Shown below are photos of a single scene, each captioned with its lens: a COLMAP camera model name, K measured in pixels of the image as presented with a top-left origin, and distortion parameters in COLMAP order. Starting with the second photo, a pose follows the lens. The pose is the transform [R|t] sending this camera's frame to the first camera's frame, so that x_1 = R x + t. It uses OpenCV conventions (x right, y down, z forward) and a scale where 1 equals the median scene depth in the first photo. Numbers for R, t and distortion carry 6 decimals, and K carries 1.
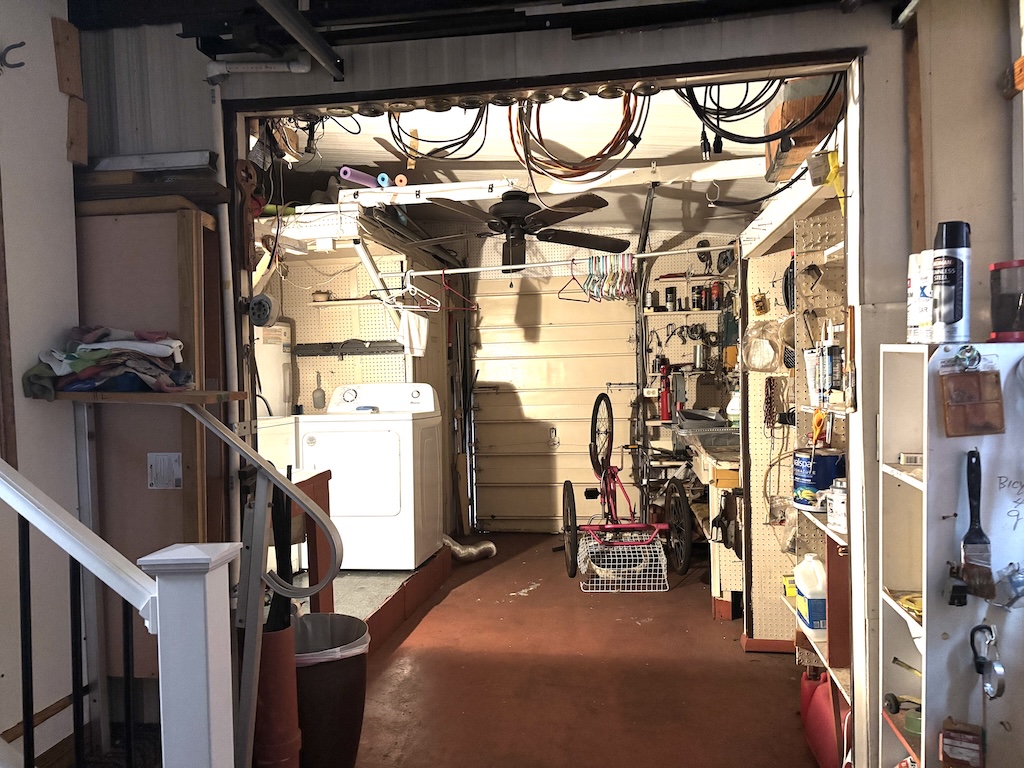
lens RADIAL K [[768.8, 0, 516.4], [0, 768.8, 384.4], [0, 0, 1]] dist [0.050741, -0.050632]
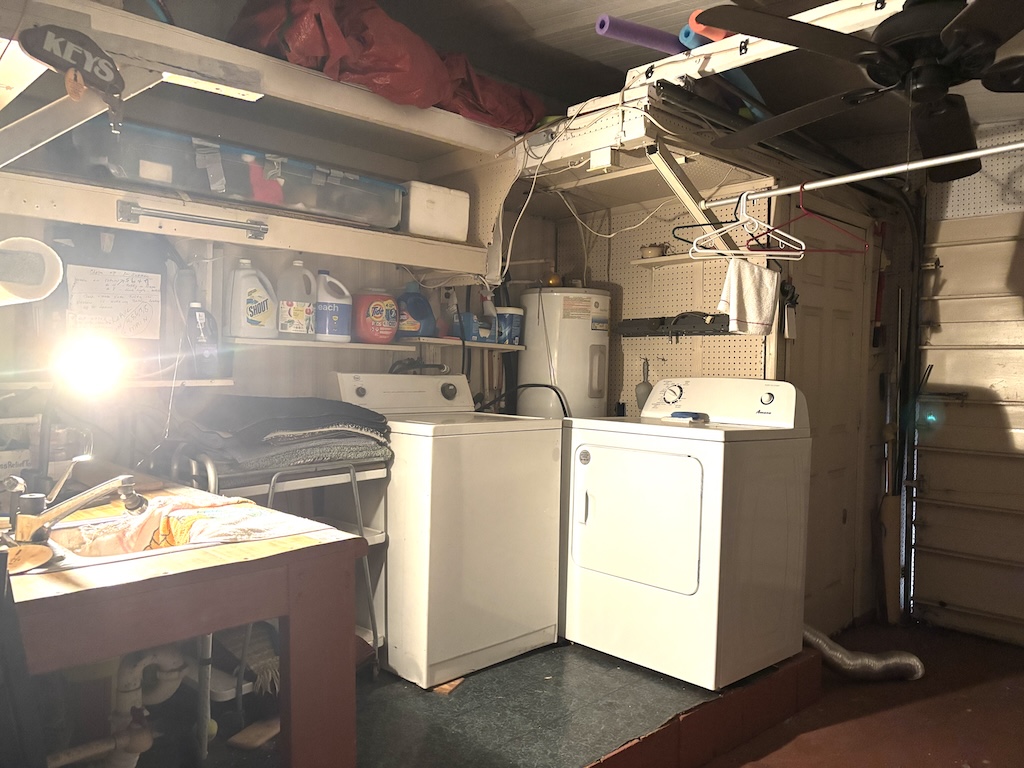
lens RADIAL K [[768.8, 0, 503.6], [0, 768.8, 393.2], [0, 0, 1]] dist [0.050741, -0.050632]
pose [[0.787721, 0.061125, -0.612993, 0.079280], [-0.046931, 0.998128, 0.039222, -0.005861], [0.614242, -0.002127, 0.789115, 0.358545]]
